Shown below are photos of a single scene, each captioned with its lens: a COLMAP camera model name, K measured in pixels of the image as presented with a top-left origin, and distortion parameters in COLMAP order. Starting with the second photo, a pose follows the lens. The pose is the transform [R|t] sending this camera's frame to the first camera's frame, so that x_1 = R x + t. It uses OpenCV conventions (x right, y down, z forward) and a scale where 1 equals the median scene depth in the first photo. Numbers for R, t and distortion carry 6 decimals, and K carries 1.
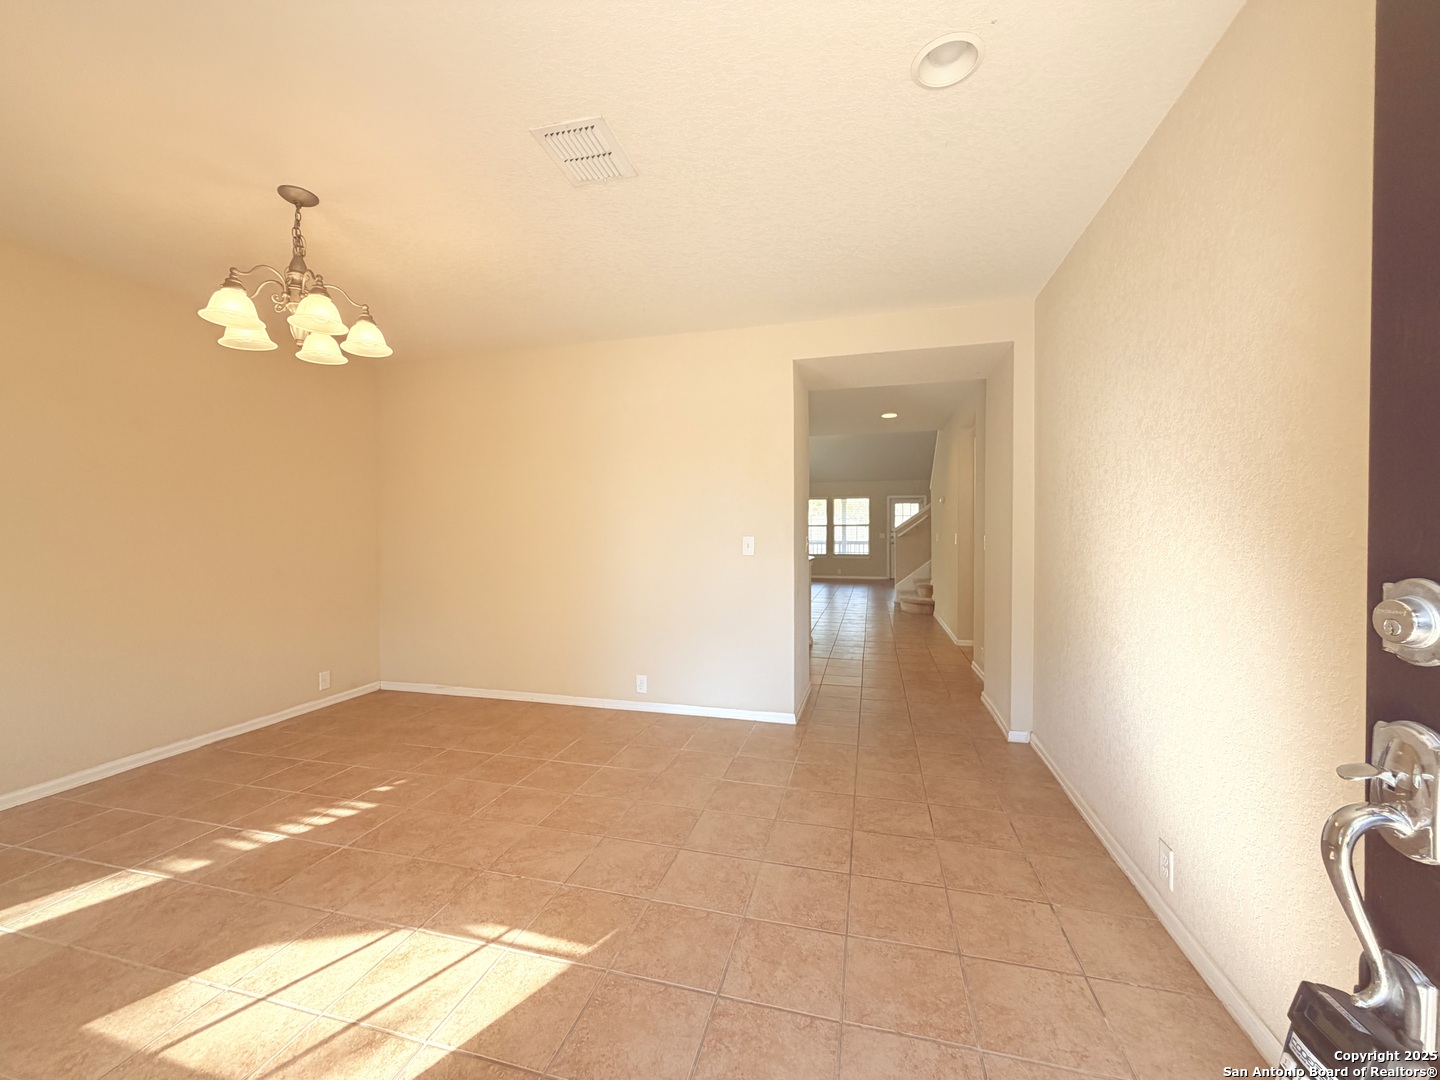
lens RADIAL K [[570.1, 0, 715.7], [0, 570.1, 537.7], [0, 0, 1]] dist [0.001442, 0.000097]
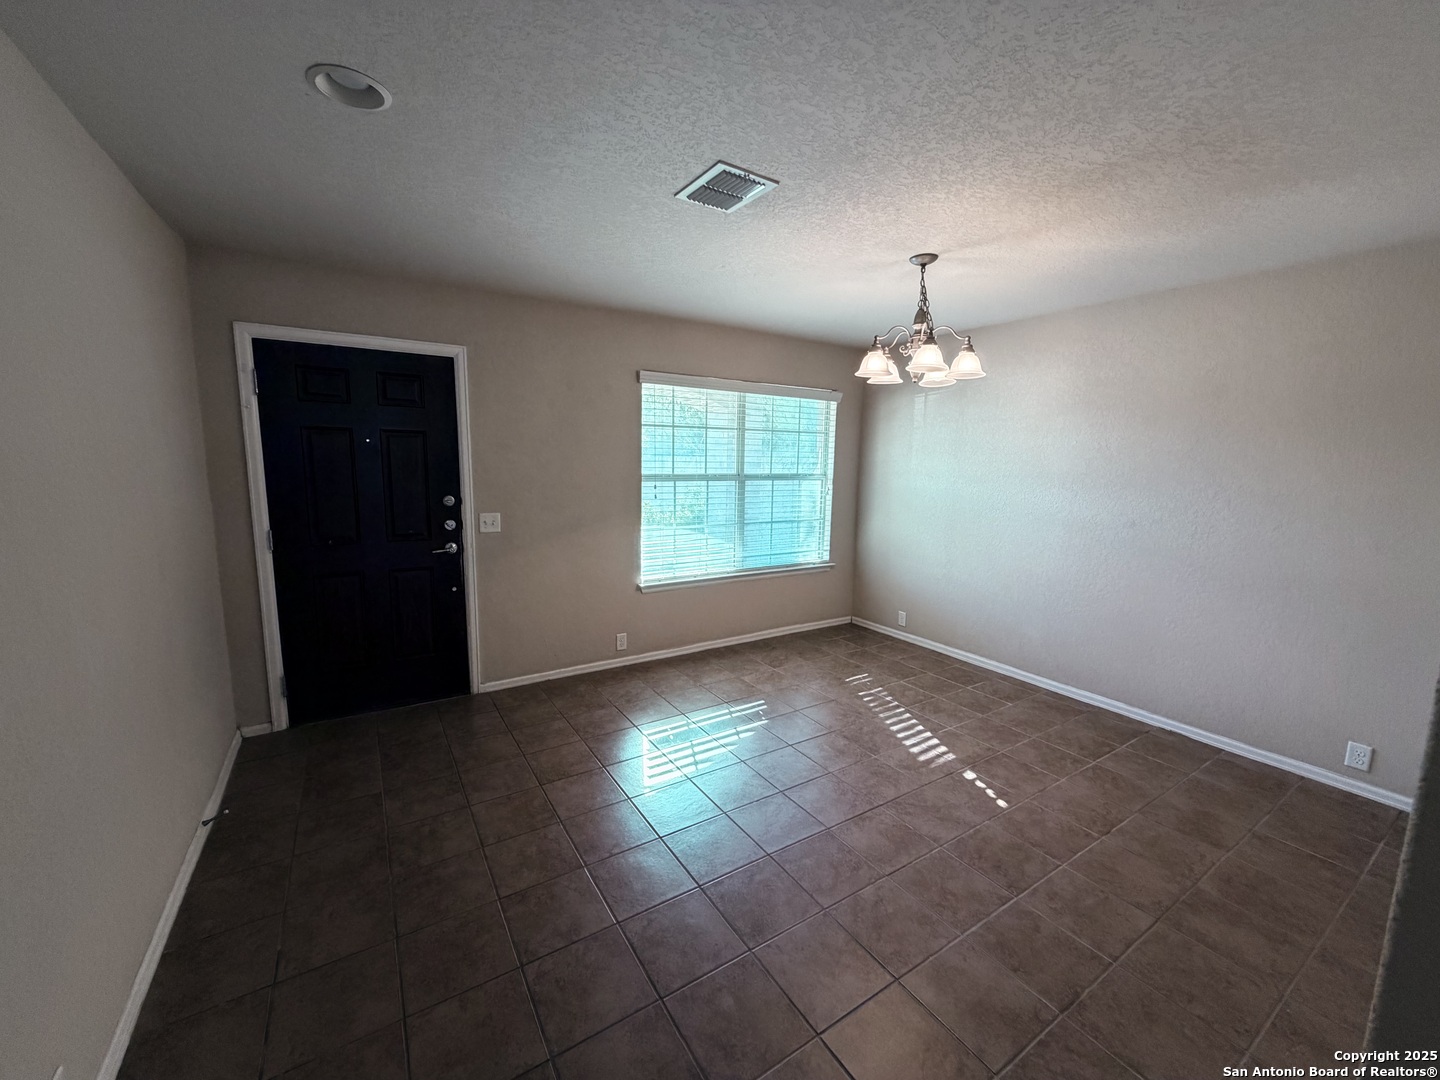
lens RADIAL K [[570.1, 0, 715.7], [0, 570.1, 537.7], [0, 0, 1]] dist [0.001442, 0.000097]
pose [[-0.673865, 0.098827, -0.732216, 0.459780], [-0.017940, 0.988534, 0.149932, -0.144406], [0.738637, 0.114169, -0.664365, 1.299852]]
